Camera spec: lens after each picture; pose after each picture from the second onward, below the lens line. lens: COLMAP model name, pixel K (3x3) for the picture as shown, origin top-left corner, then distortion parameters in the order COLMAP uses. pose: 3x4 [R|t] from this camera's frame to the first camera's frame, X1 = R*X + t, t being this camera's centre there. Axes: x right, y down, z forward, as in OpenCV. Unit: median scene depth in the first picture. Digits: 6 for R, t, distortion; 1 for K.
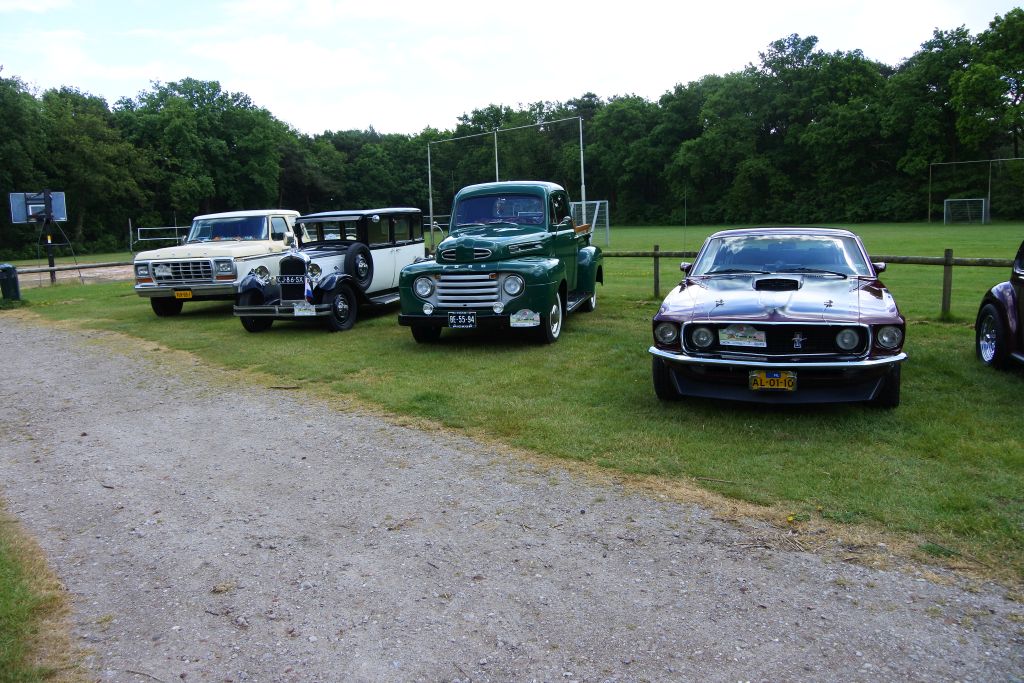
lens RADIAL K [[794.9, 0, 510.0], [0, 794.9, 335.8], [0, 0, 1]] dist [-0.179108, 0.114965]
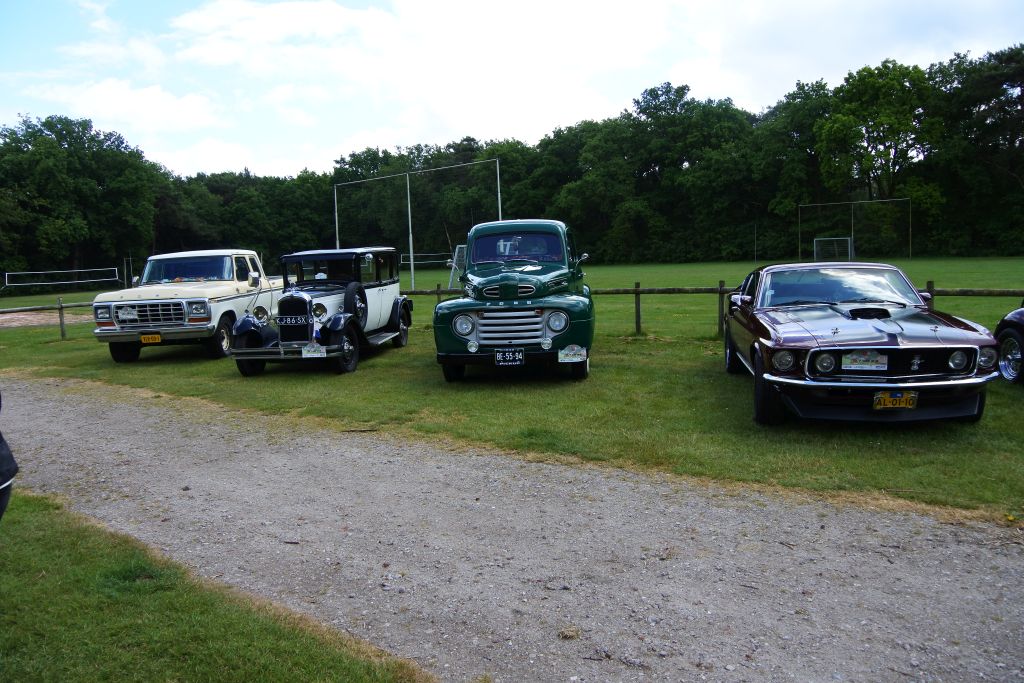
lens RADIAL K [[792.9, 0, 512.0], [0, 792.9, 341.5], [0, 0, 1]] dist [-0.189558, 0.131018]
pose [[0.986029, -0.020550, 0.165299, -0.026346], [0.028115, 0.998655, -0.043558, 0.000489], [-0.164182, 0.047597, 0.985281, 0.002612]]
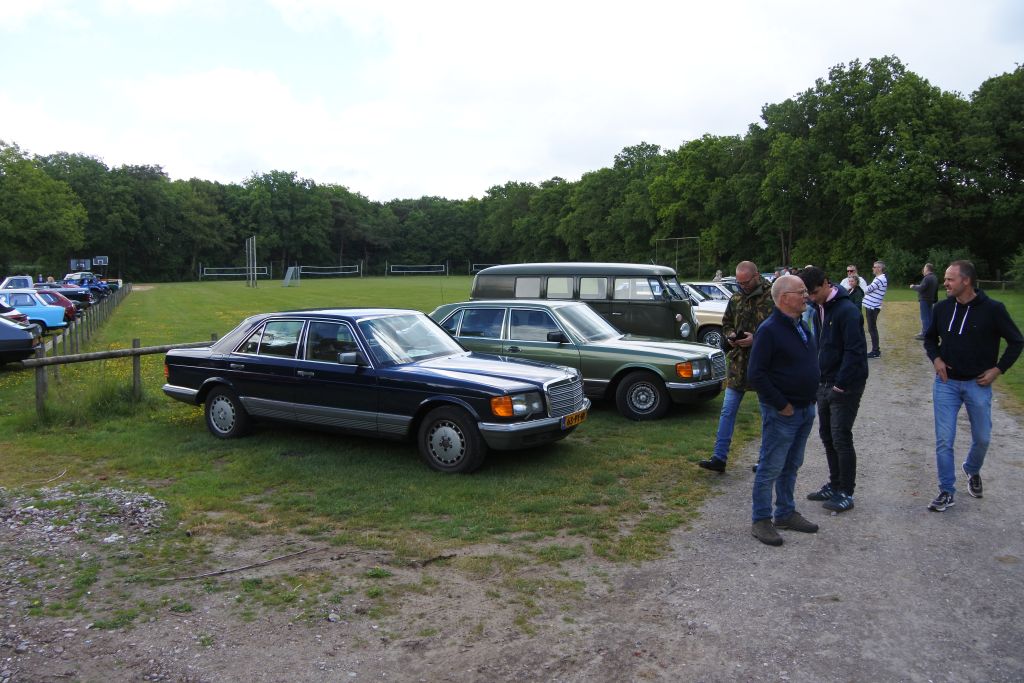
lens RADIAL K [[792.9, 0, 512.0], [0, 792.9, 341.5], [0, 0, 1]] dist [-0.189558, 0.131018]
pose [[0.964561, 0.055938, -0.257863, 0.679949], [-0.067864, 0.996987, -0.037577, 0.049611], [0.254984, 0.053745, 0.965451, -0.540938]]
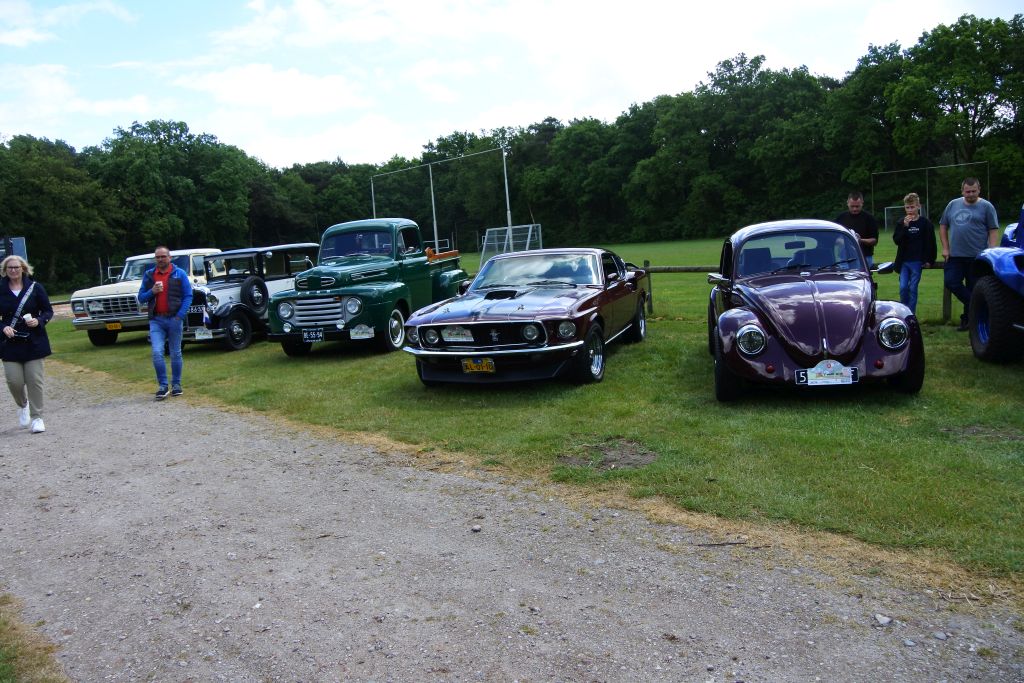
lens RADIAL K [[792.9, 0, 512.0], [0, 792.9, 341.5], [0, 0, 1]] dist [-0.189558, 0.131018]
pose [[0.998797, -0.042634, 0.024209, 0.026276], [0.043135, 0.998858, -0.020528, 0.003346], [-0.023306, 0.021548, 0.999496, -0.027604]]
